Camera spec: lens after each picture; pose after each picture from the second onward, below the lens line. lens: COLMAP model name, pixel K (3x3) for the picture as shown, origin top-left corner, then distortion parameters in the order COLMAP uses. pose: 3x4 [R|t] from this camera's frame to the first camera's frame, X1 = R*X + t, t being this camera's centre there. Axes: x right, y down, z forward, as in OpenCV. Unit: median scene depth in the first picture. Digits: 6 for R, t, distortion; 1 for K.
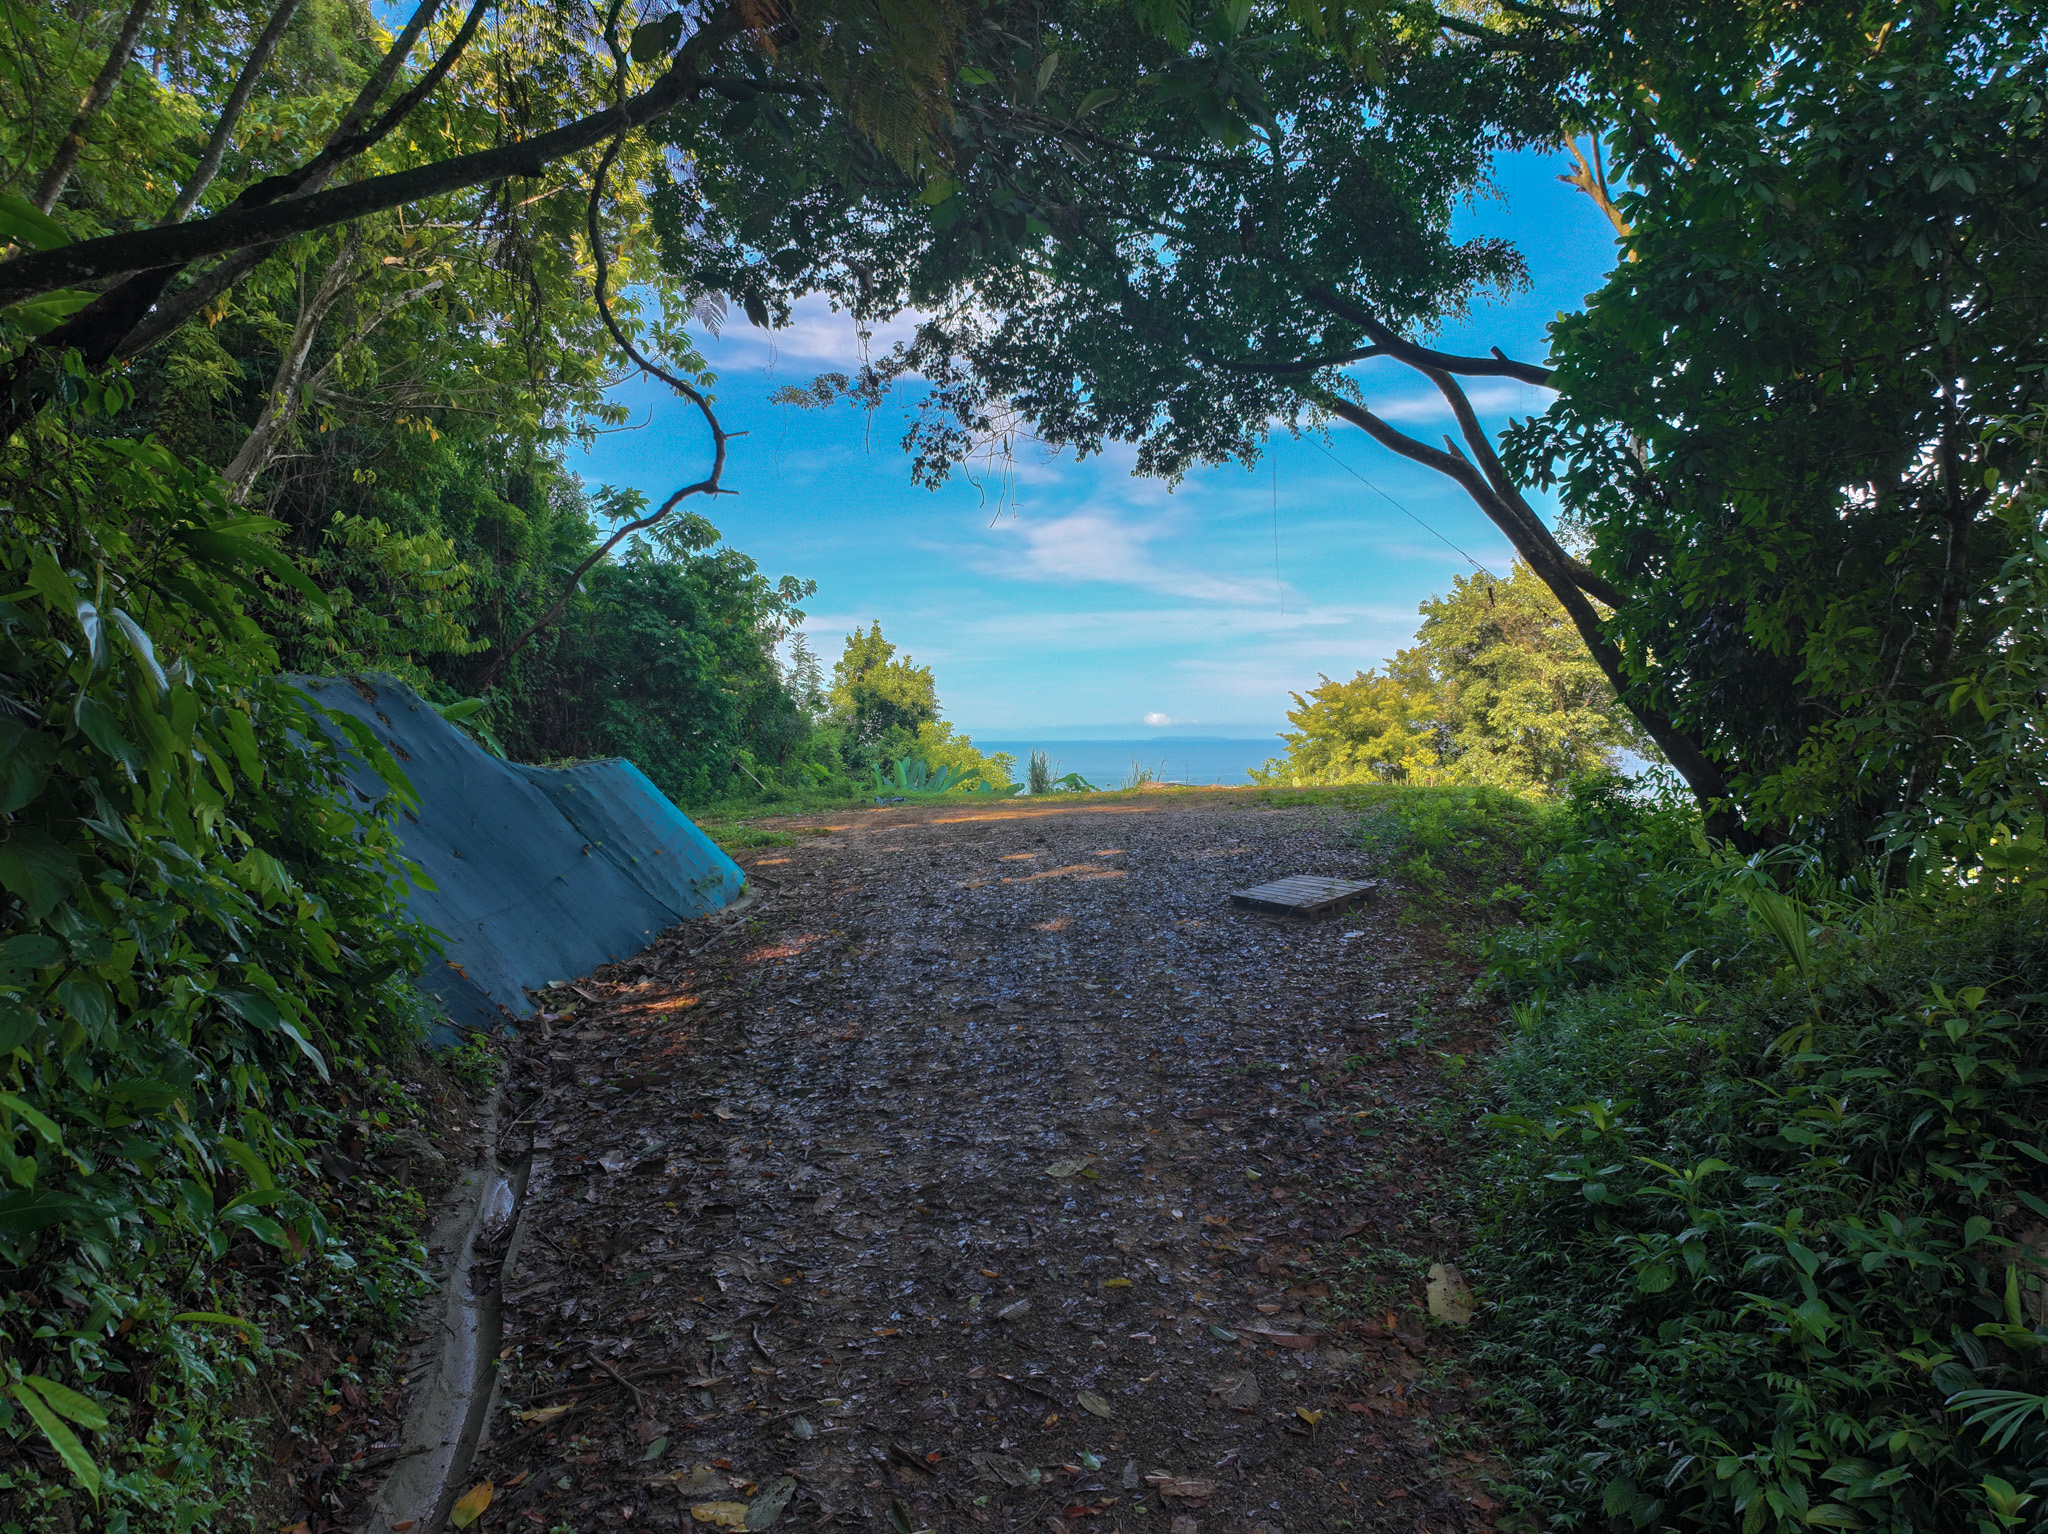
lens RADIAL K [[1431.8, 0, 1025.4], [0, 1431.8, 807.9], [0, 0, 1]] dist [0.000445, 0.014401]
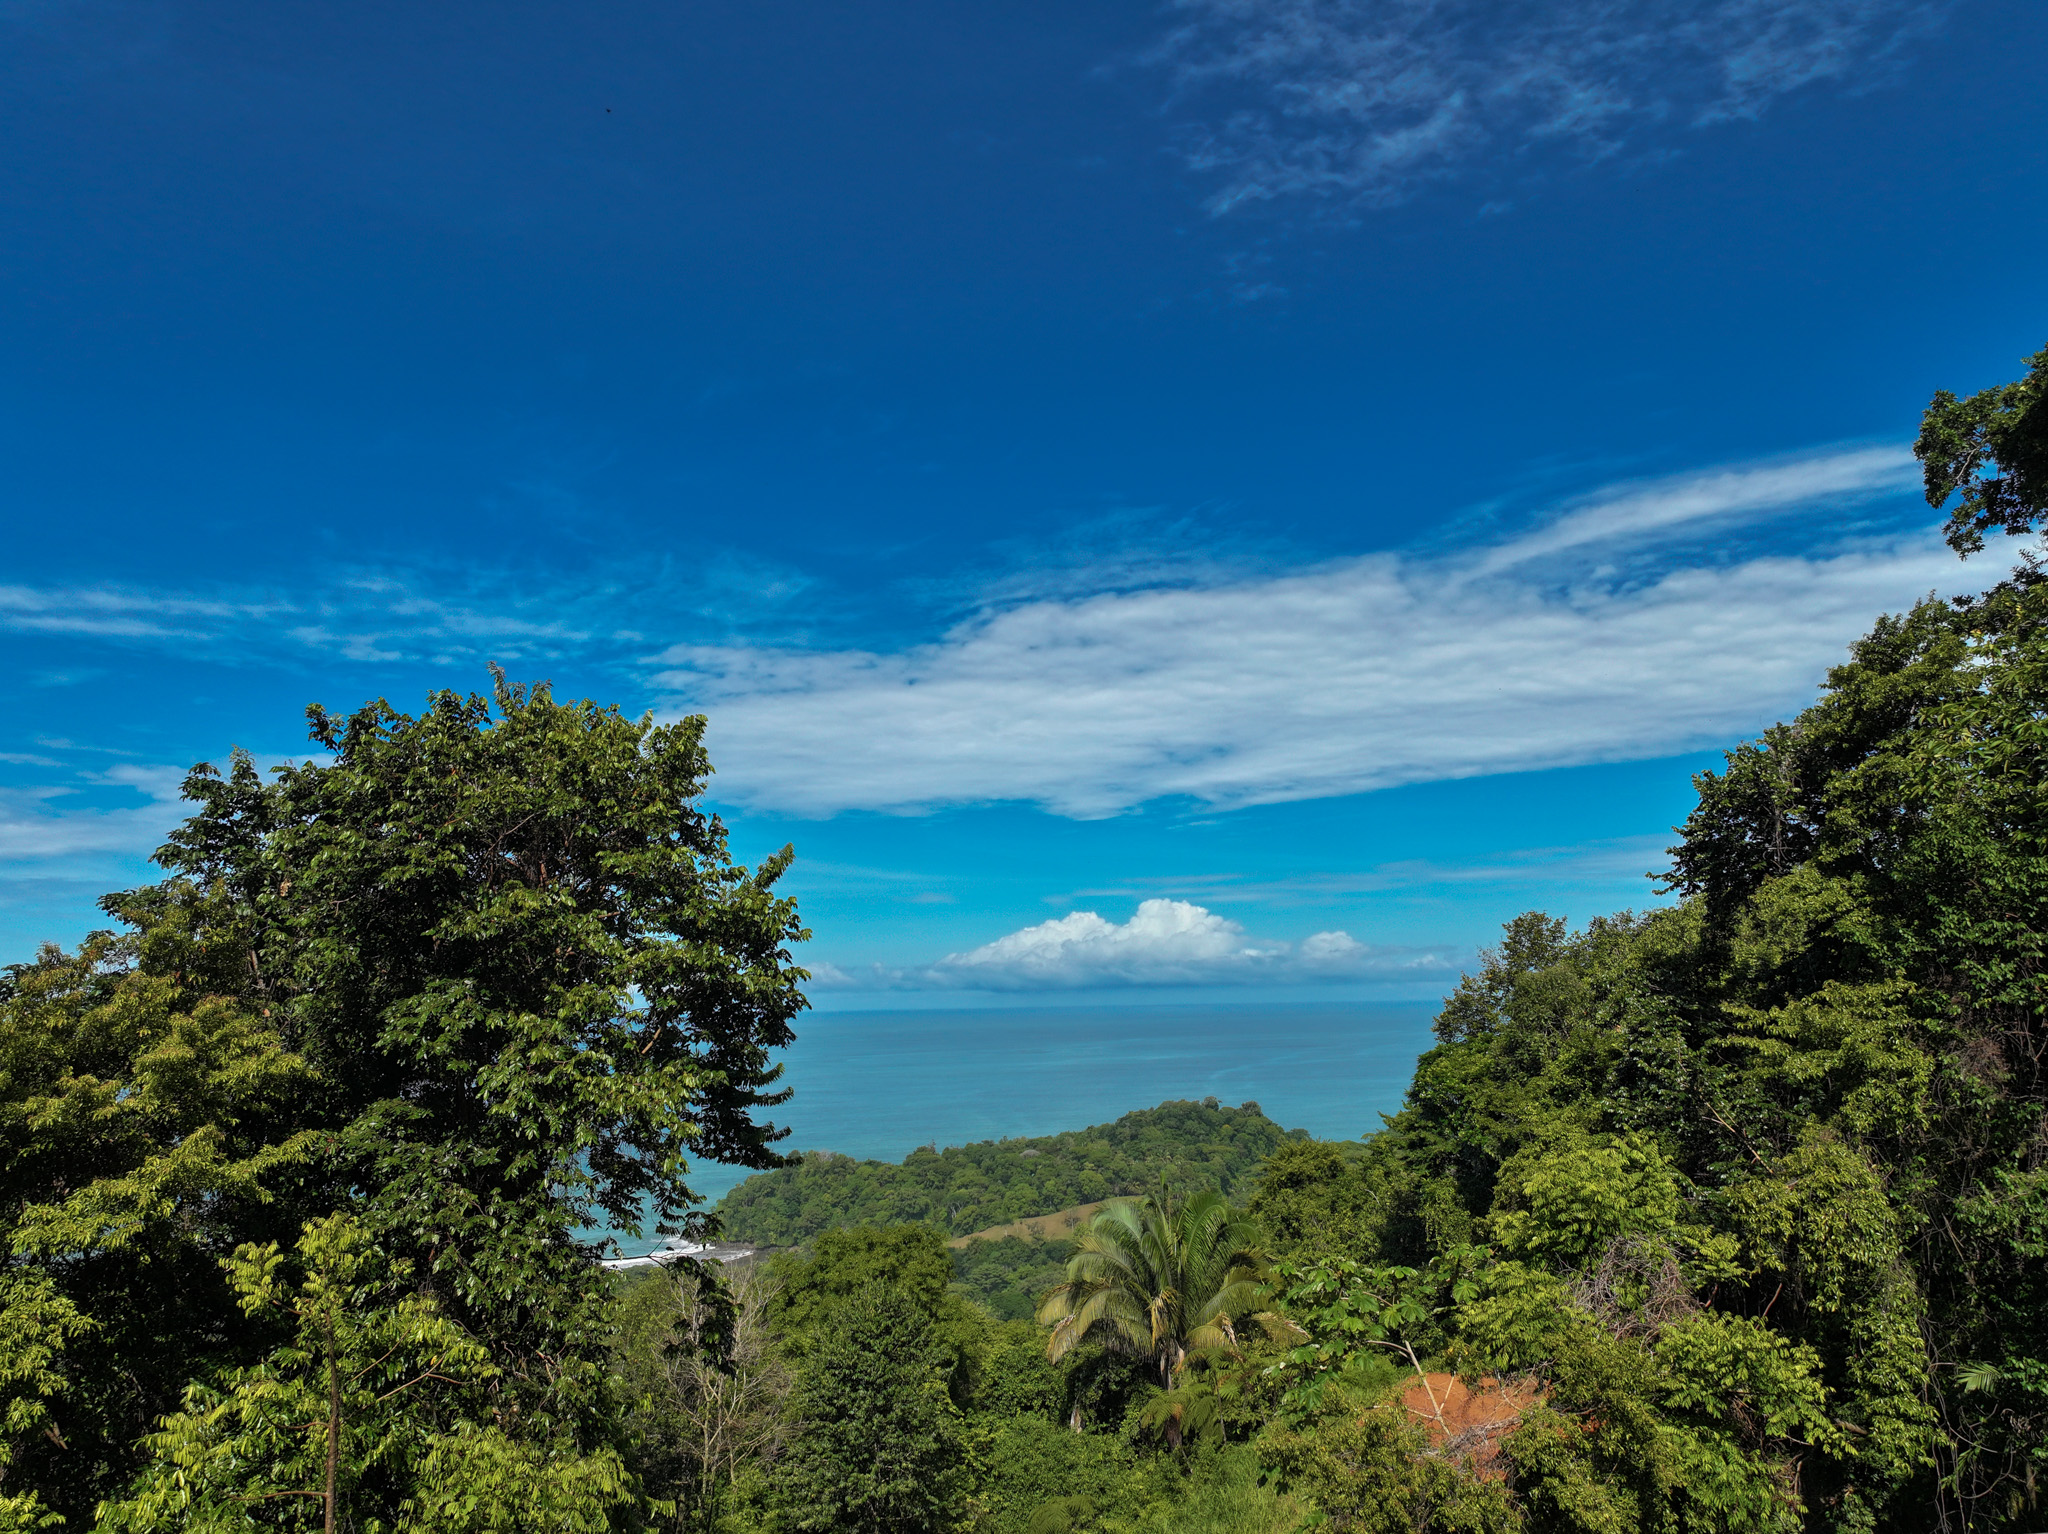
lens RADIAL K [[1431.8, 0, 1033.9], [0, 1431.8, 755.8], [0, 0, 1]] dist [0.000445, 0.014401]
pose [[0.542323, 0.141191, 0.828221, 0.091283], [0.055530, 0.977599, -0.203018, -0.062204], [-0.838333, 0.156092, 0.522335, 0.667329]]
